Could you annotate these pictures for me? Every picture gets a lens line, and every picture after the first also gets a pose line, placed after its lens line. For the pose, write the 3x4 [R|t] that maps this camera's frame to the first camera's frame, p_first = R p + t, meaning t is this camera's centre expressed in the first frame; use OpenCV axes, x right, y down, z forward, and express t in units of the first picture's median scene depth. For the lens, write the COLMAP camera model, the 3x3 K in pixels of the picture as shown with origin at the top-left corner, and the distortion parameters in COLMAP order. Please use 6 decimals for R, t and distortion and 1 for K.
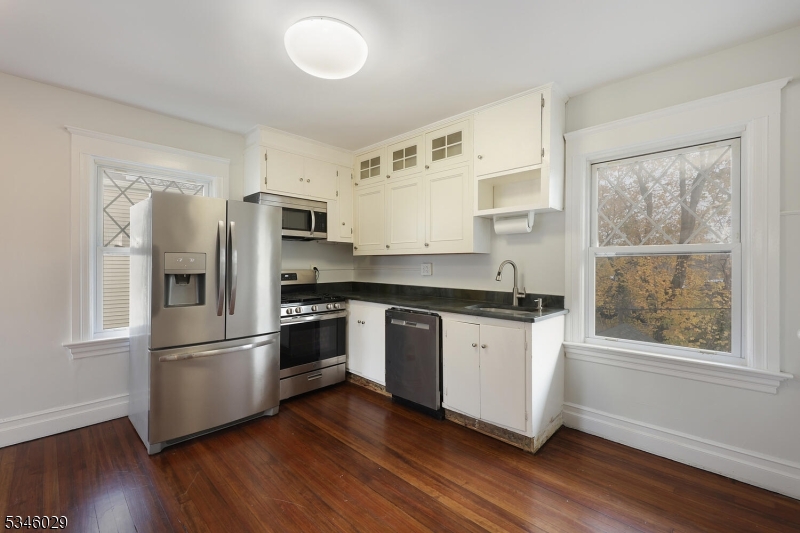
lens RADIAL K [[342.5, 0, 400.8], [0, 342.5, 262.7], [0, 0, 1]] dist [0.001825, 0.000100]
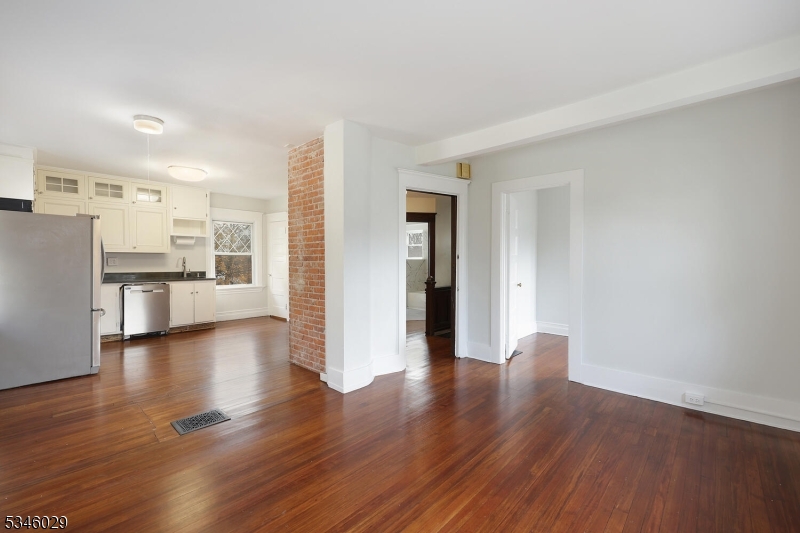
lens RADIAL K [[342.5, 0, 401.1], [0, 342.5, 261.9], [0, 0, 1]] dist [0.001825, 0.000100]
pose [[-0.013441, -0.010819, 0.999851, -1.974428], [-0.008695, 0.999905, 0.010703, -0.011152], [-0.999872, -0.008550, -0.013534, -0.382397]]
